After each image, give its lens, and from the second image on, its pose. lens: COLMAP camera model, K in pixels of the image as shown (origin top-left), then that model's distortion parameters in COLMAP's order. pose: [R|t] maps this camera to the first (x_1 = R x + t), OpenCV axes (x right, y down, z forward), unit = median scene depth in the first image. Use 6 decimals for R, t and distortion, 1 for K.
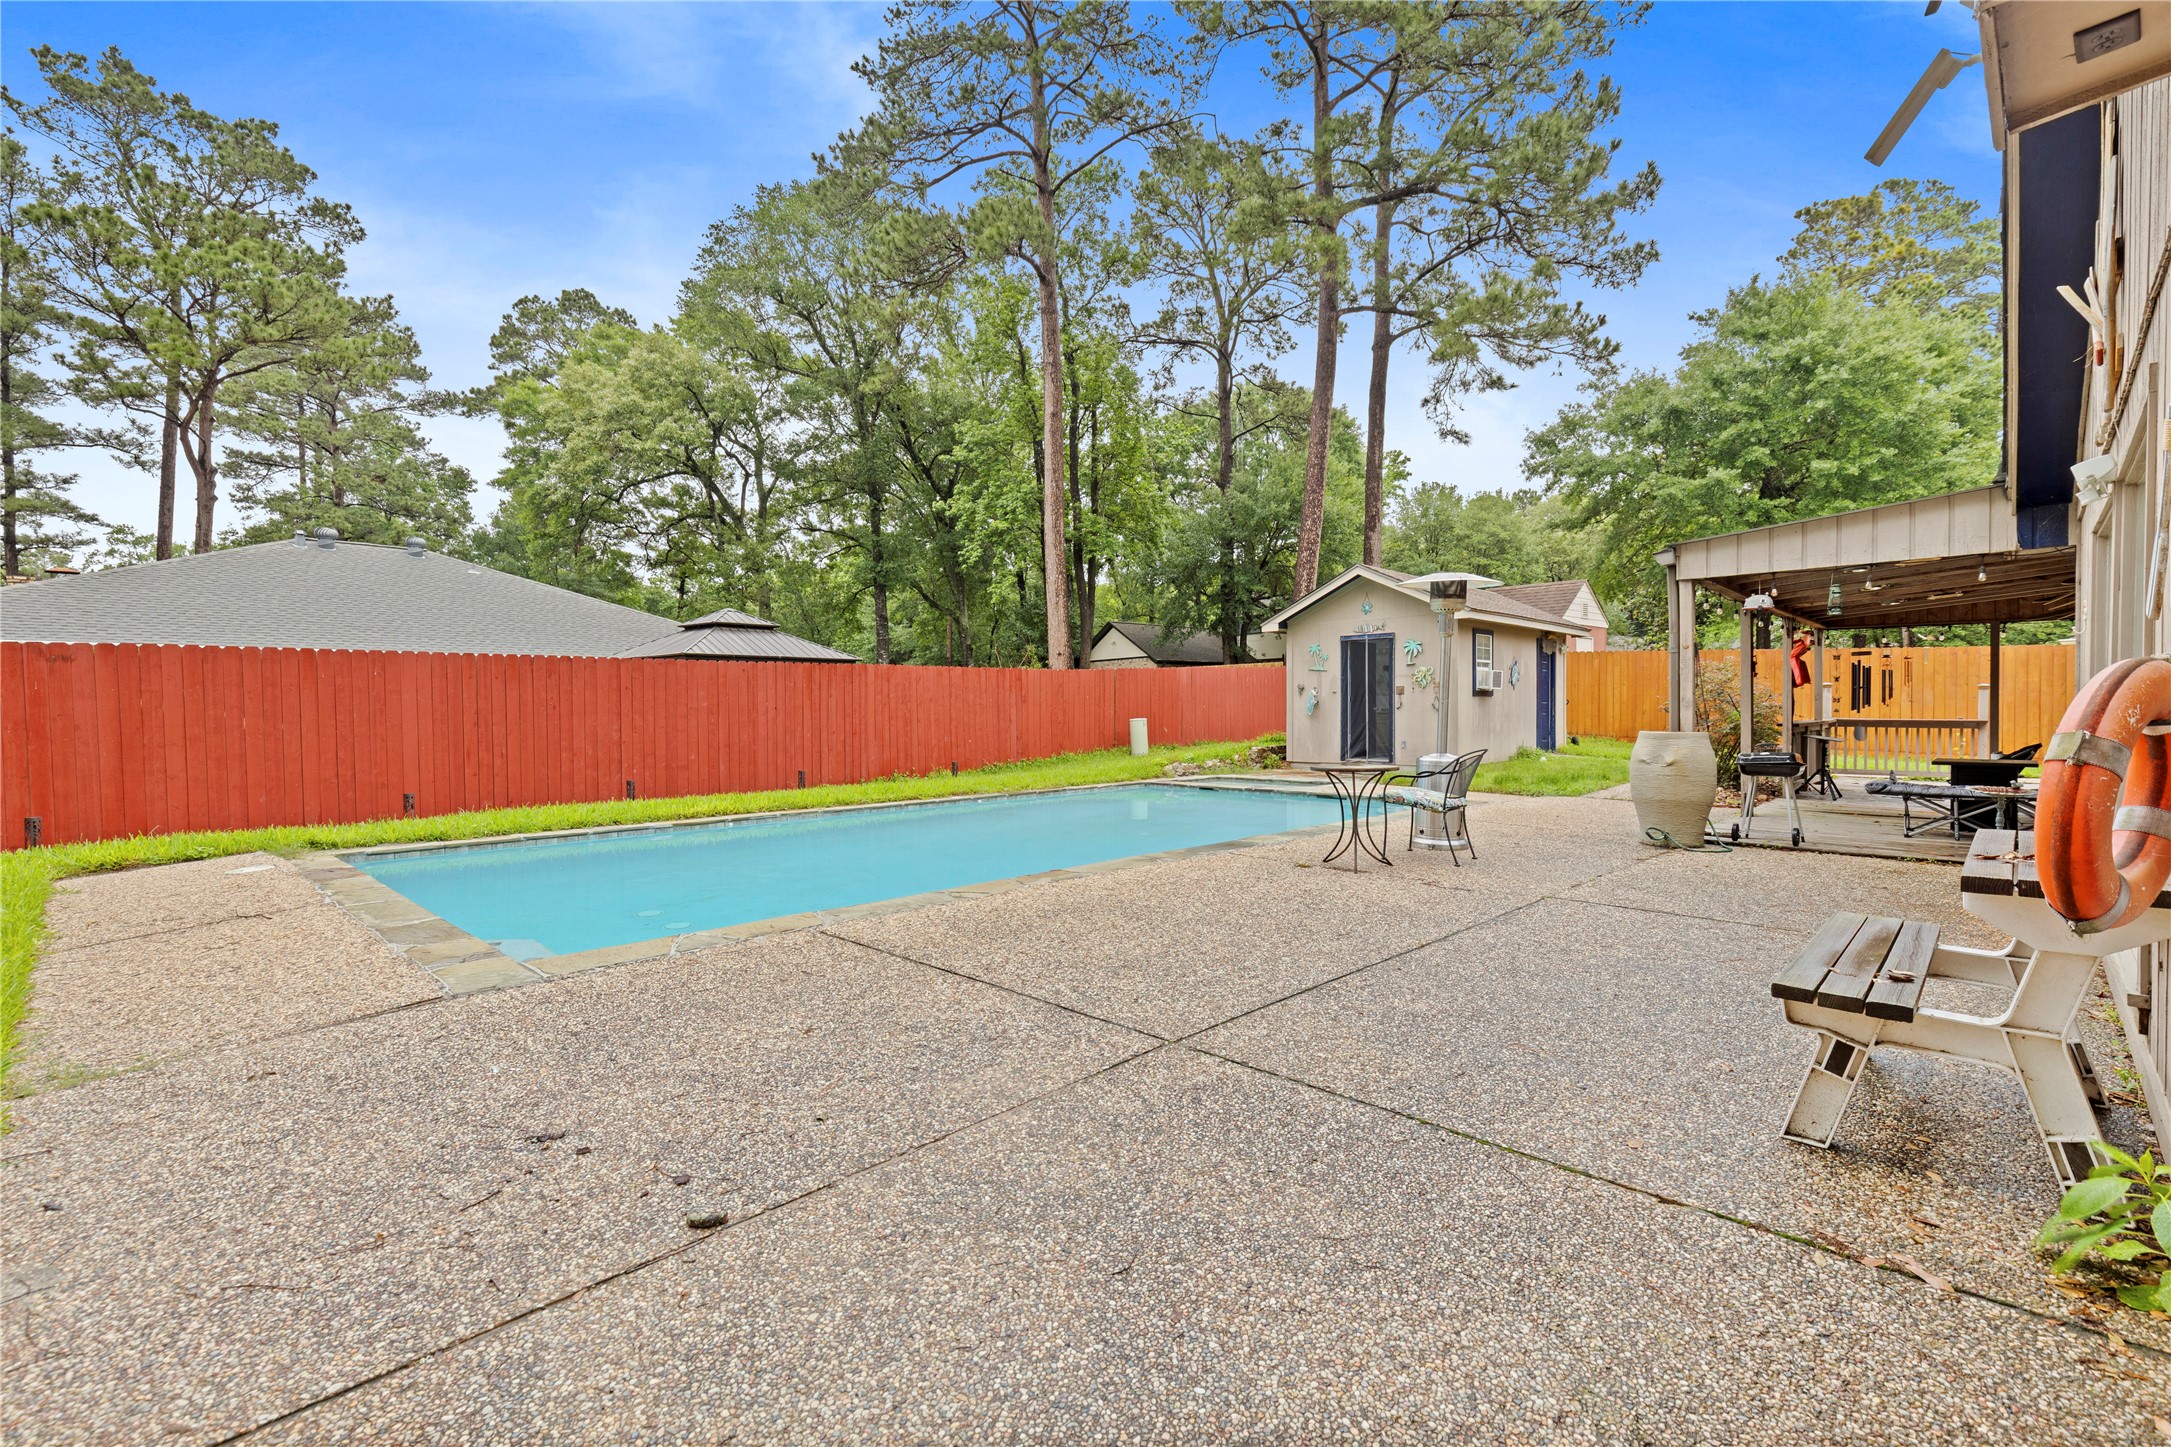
lens RADIAL K [[907.7, 0, 1008.5], [0, 907.7, 706.2], [0, 0, 1]] dist [0.001842, 0.000171]
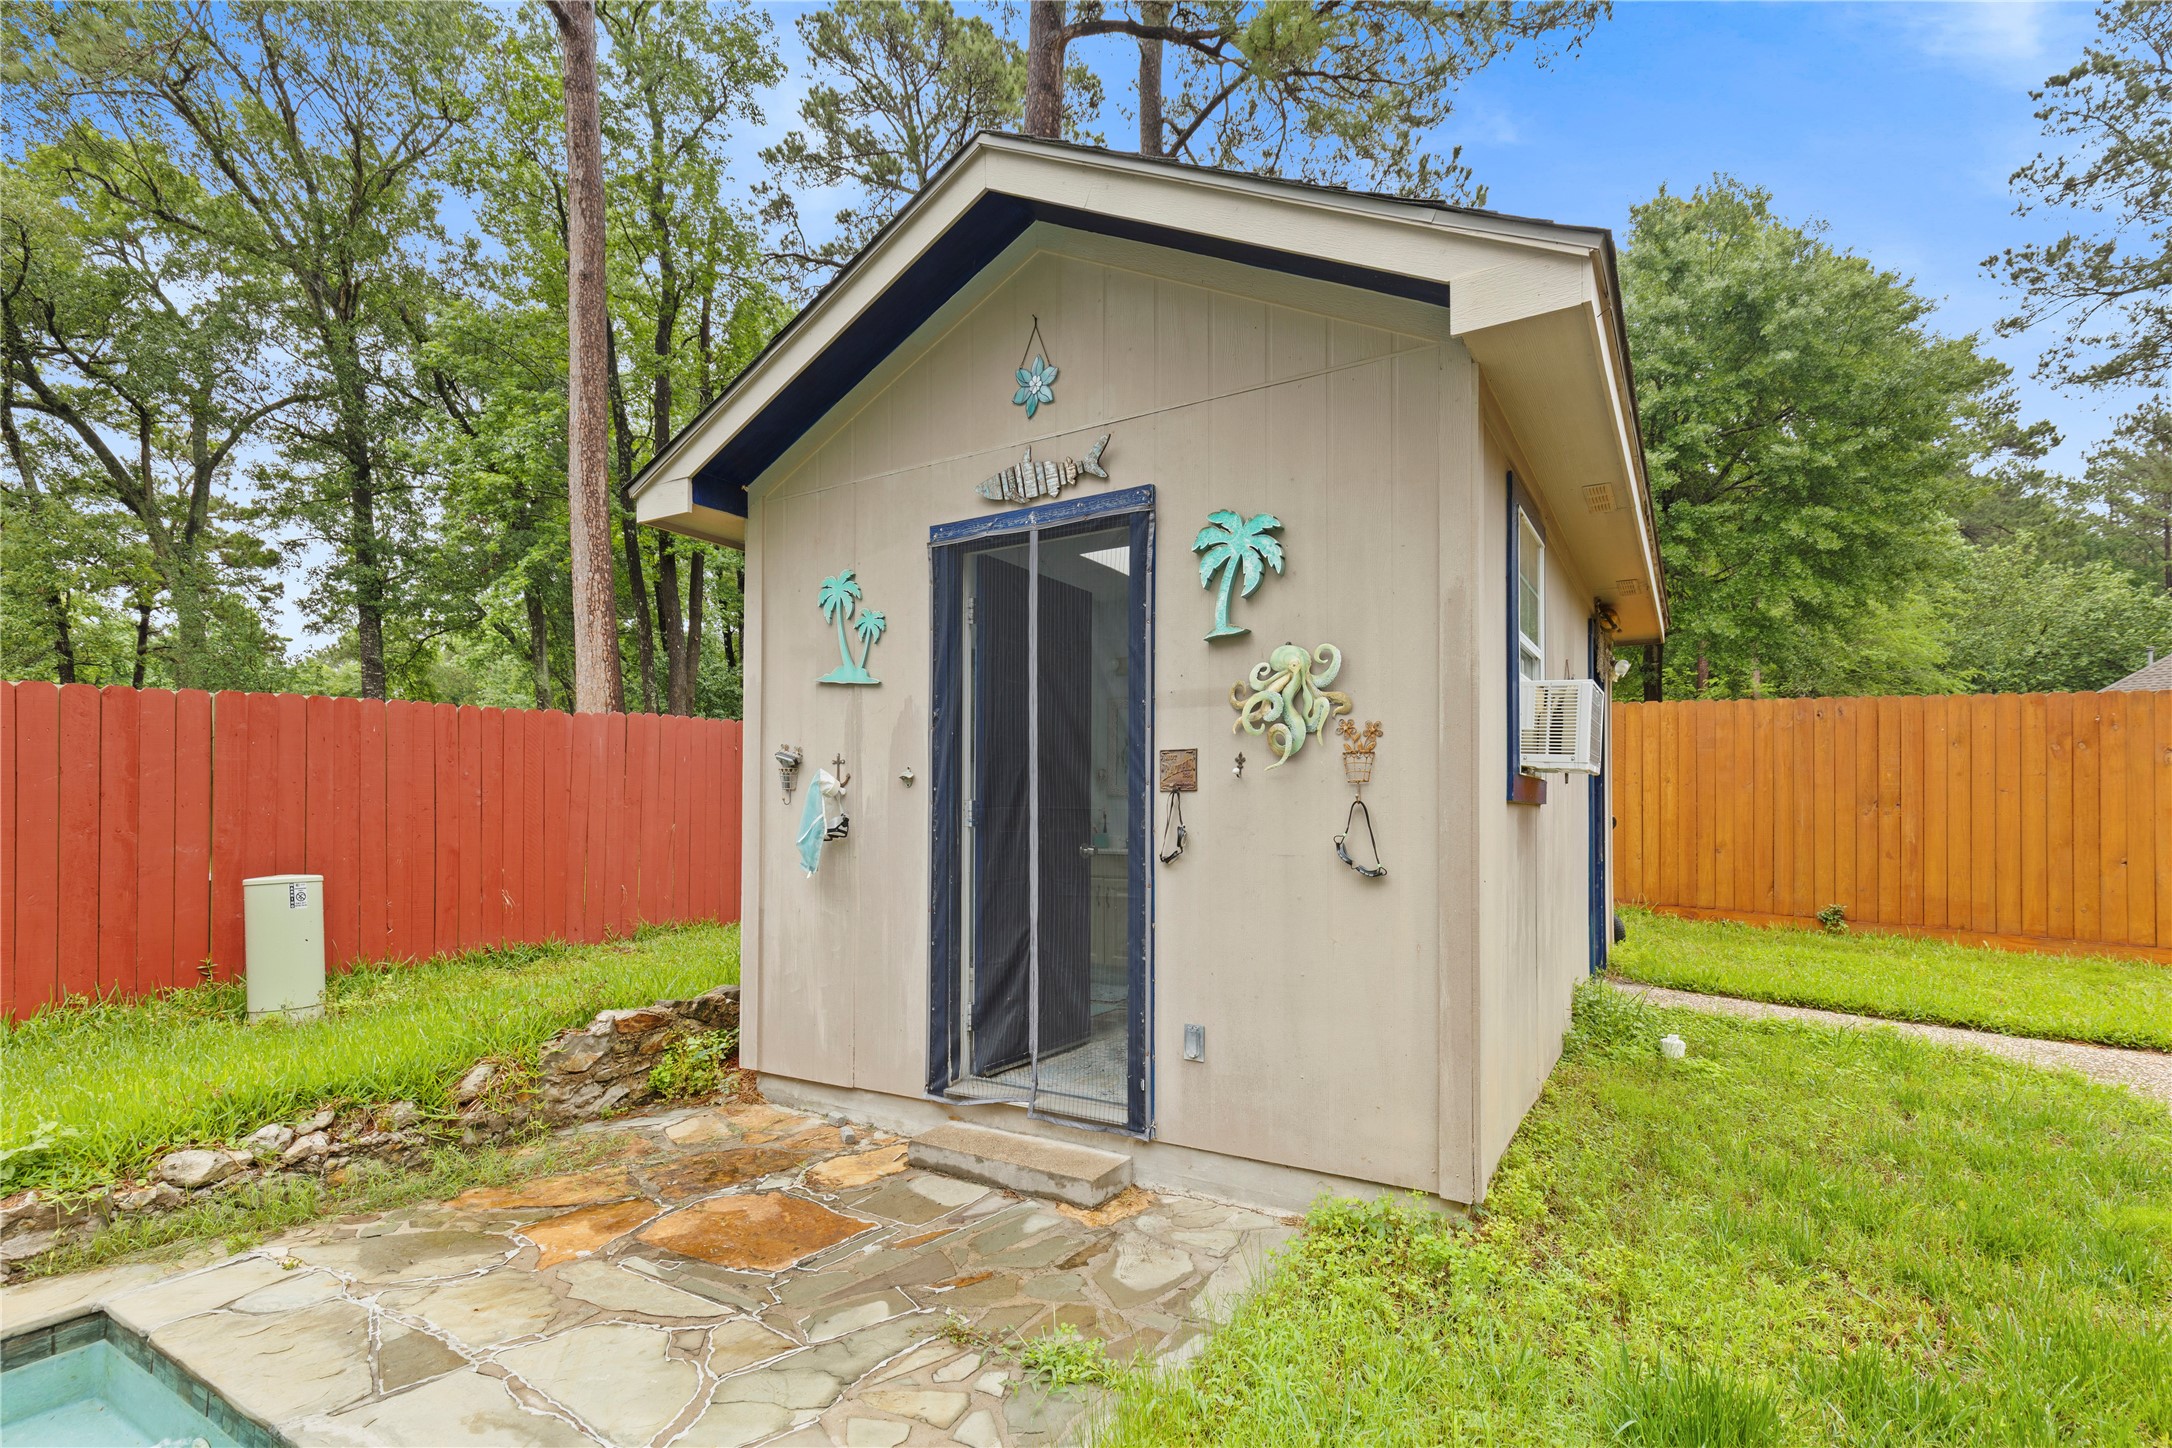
lens RADIAL K [[1047.7, 0, 1077.2], [0, 1047.7, 795.9], [0, 0, 1]] dist [0.005687, 0.000784]
pose [[0.951071, 0.013649, 0.308672, 0.300848], [-0.008092, 0.999781, -0.019277, -0.006280], [-0.308868, 0.015836, 0.950973, 0.699416]]
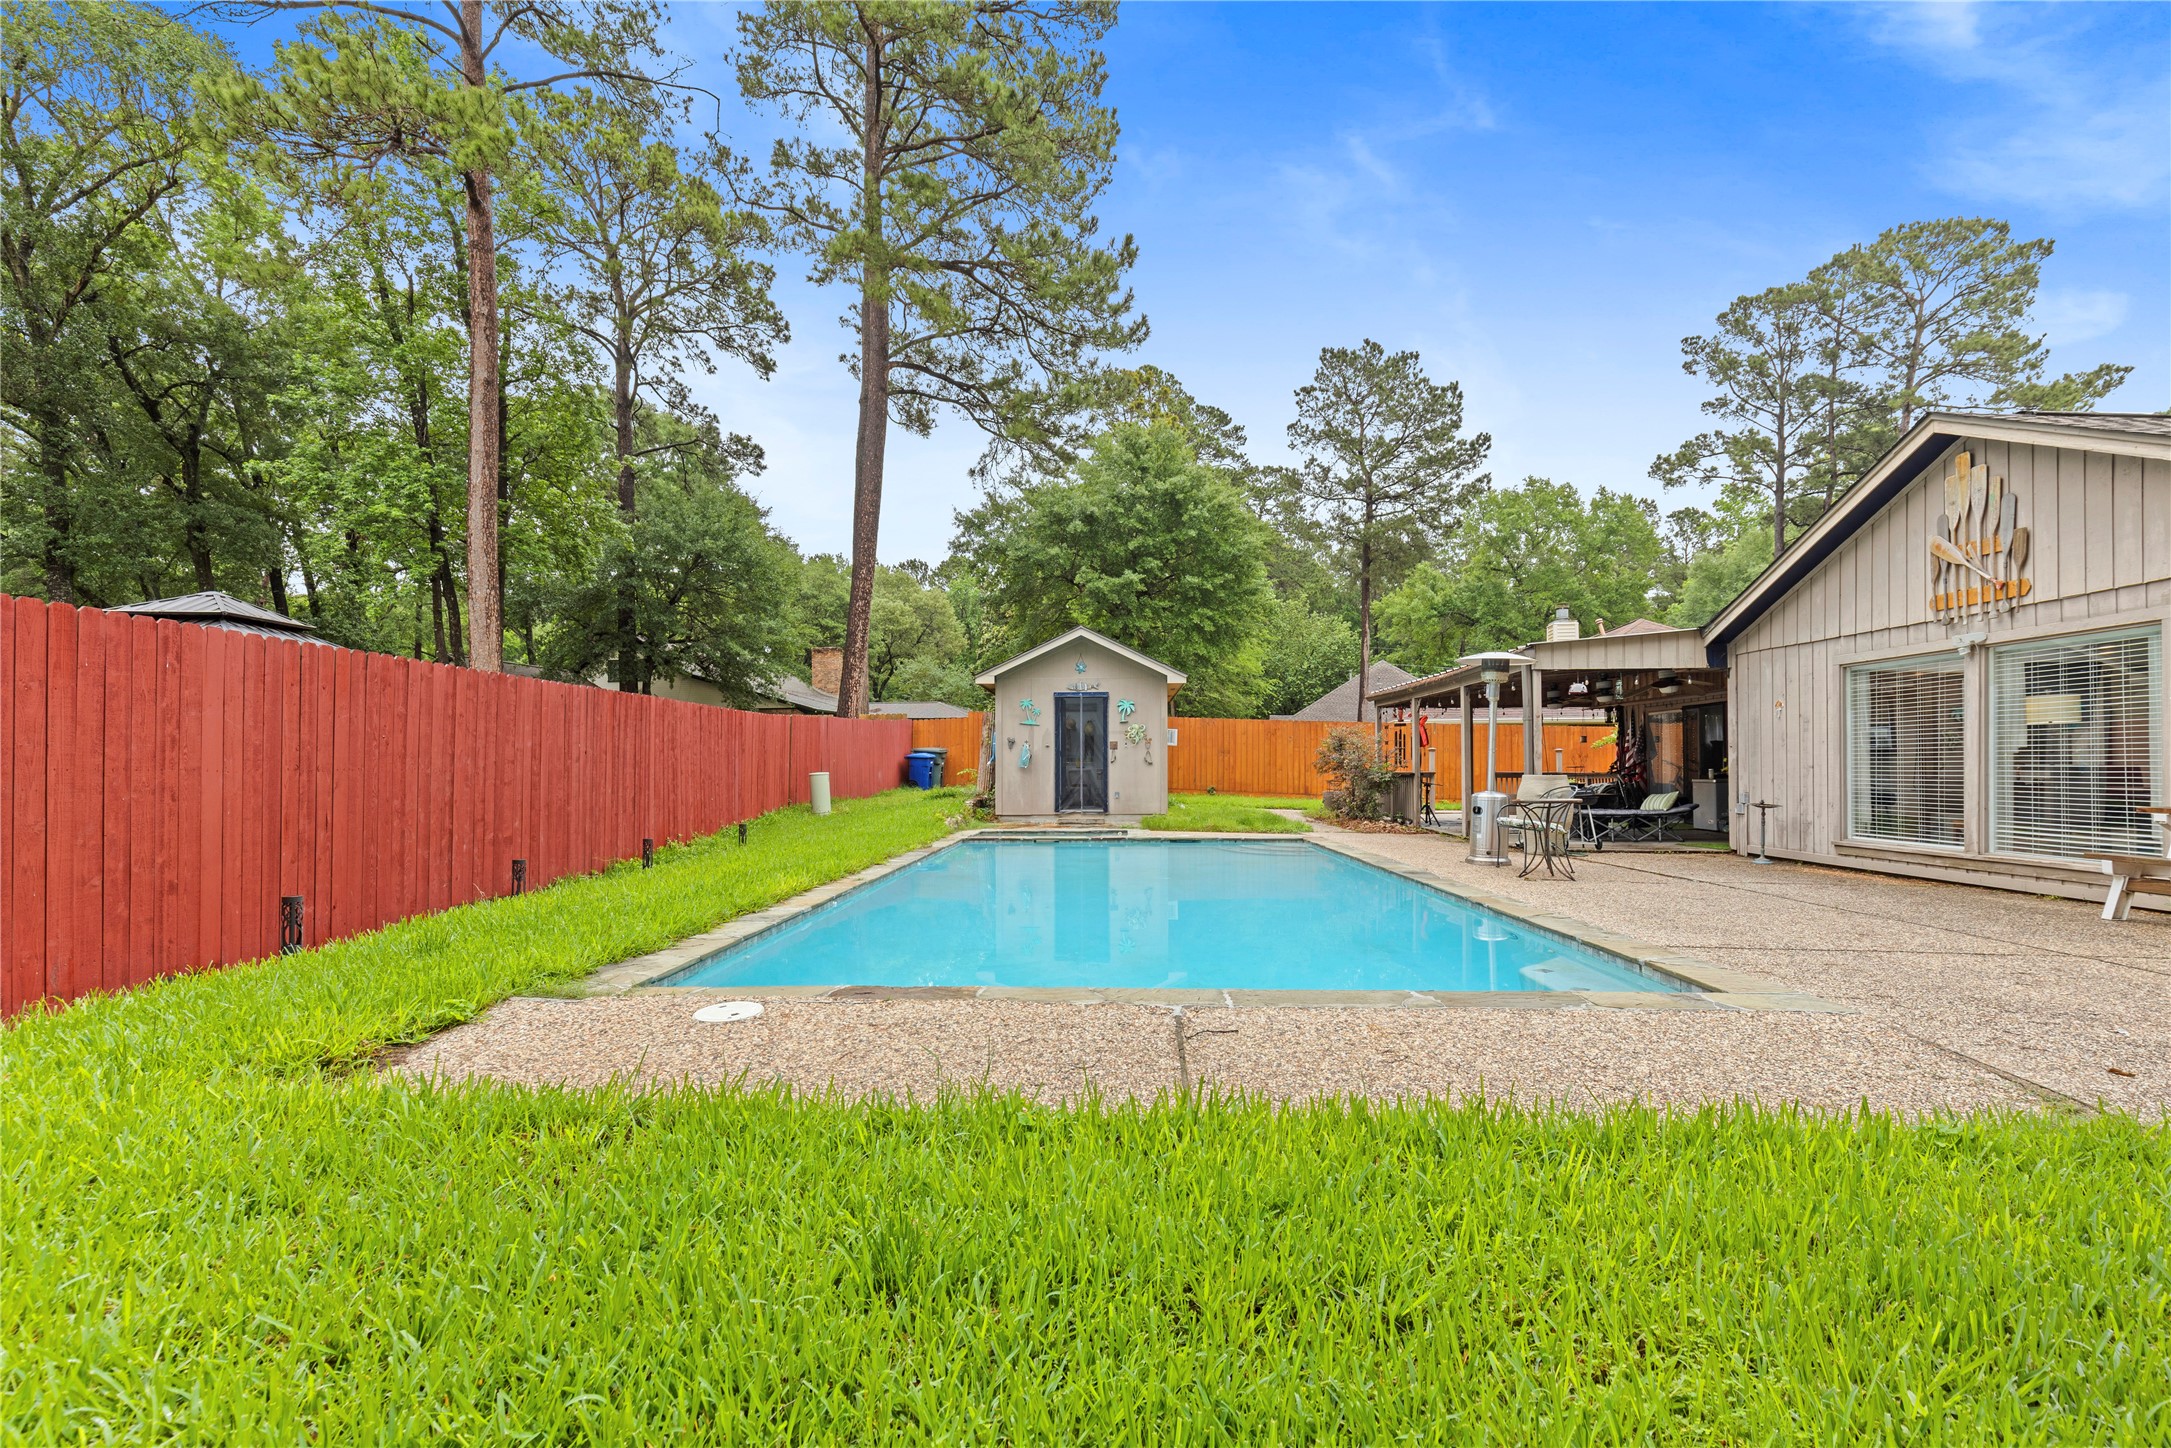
lens RADIAL K [[1011.1, 0, 963.9], [0, 1011.1, 753.2], [0, 0, 1]] dist [0.000633, 0.000085]
pose [[0.763048, 0.016259, 0.646137, -0.432977], [-0.008588, 0.999850, -0.015017, 0.010183], [-0.646284, 0.005910, 0.763074, 0.171035]]
